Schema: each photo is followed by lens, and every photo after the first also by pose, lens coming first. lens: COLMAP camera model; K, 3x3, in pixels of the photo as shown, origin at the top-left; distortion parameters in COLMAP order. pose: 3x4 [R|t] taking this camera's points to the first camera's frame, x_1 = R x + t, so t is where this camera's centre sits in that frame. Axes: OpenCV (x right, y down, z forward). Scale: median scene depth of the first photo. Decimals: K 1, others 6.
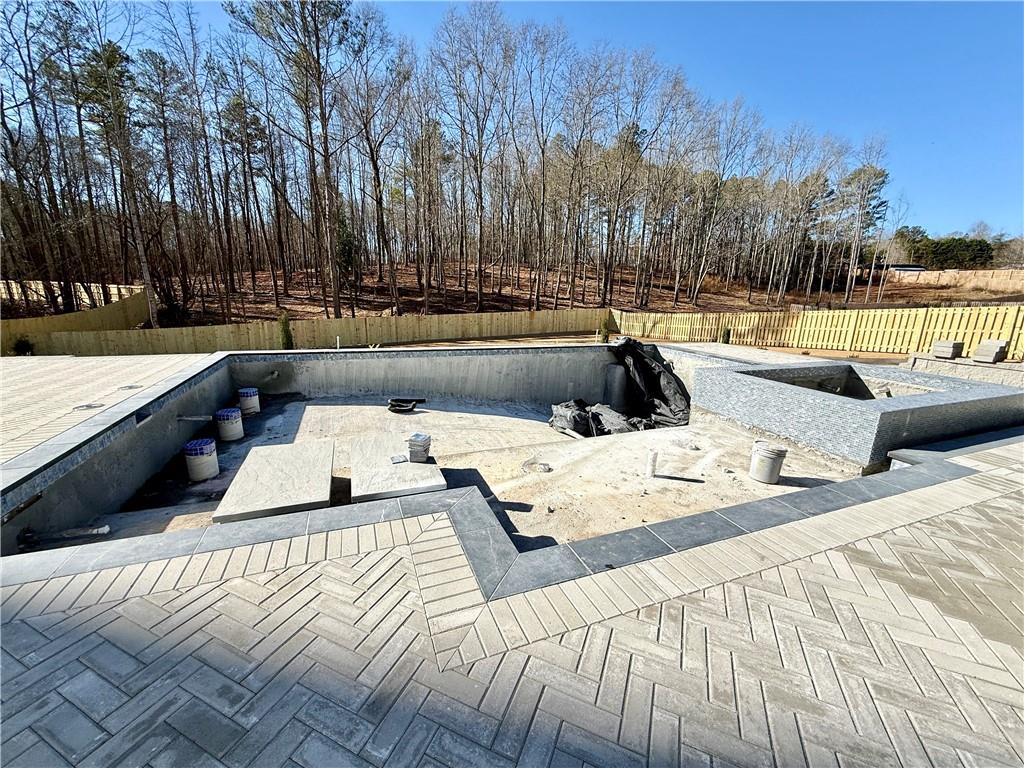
lens RADIAL K [[406.9, 0, 512.0], [0, 406.9, 384.0], [0, 0, 1]] dist [0.001451, -0.000076]
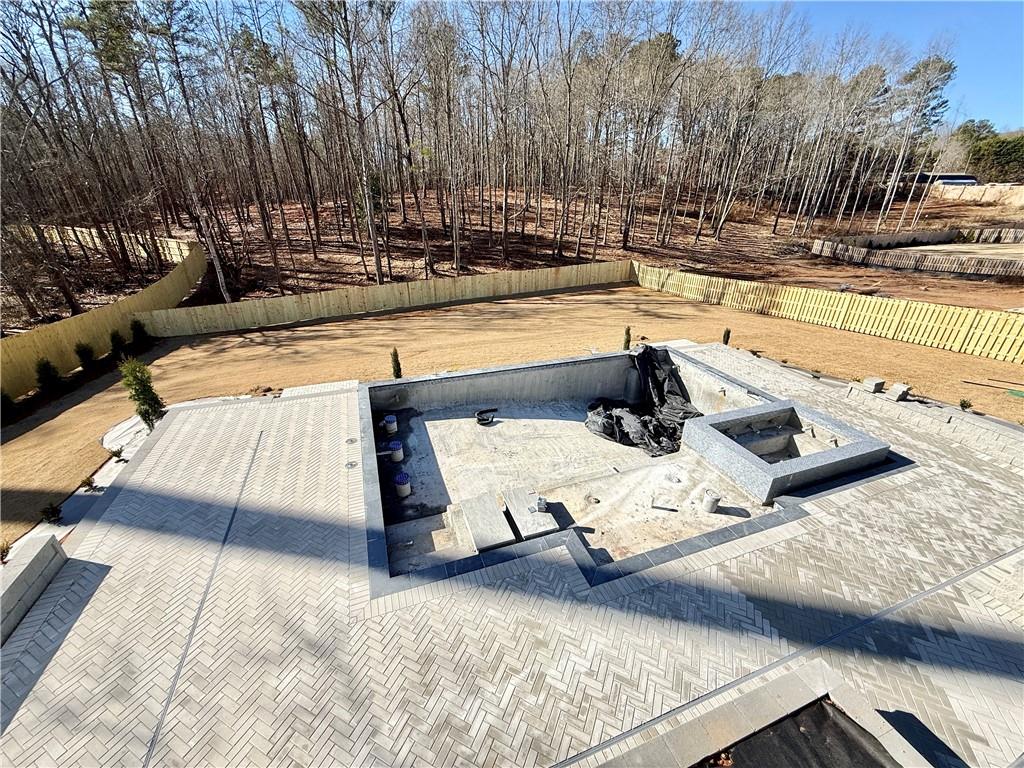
lens RADIAL K [[406.9, 0, 512.0], [0, 406.9, 384.0], [0, 0, 1]] dist [0.001451, -0.000076]
pose [[0.999413, -0.003503, -0.034093, -0.085946], [0.010523, 0.978077, 0.207979, -0.255515], [0.032617, -0.208215, 0.977539, -0.271668]]
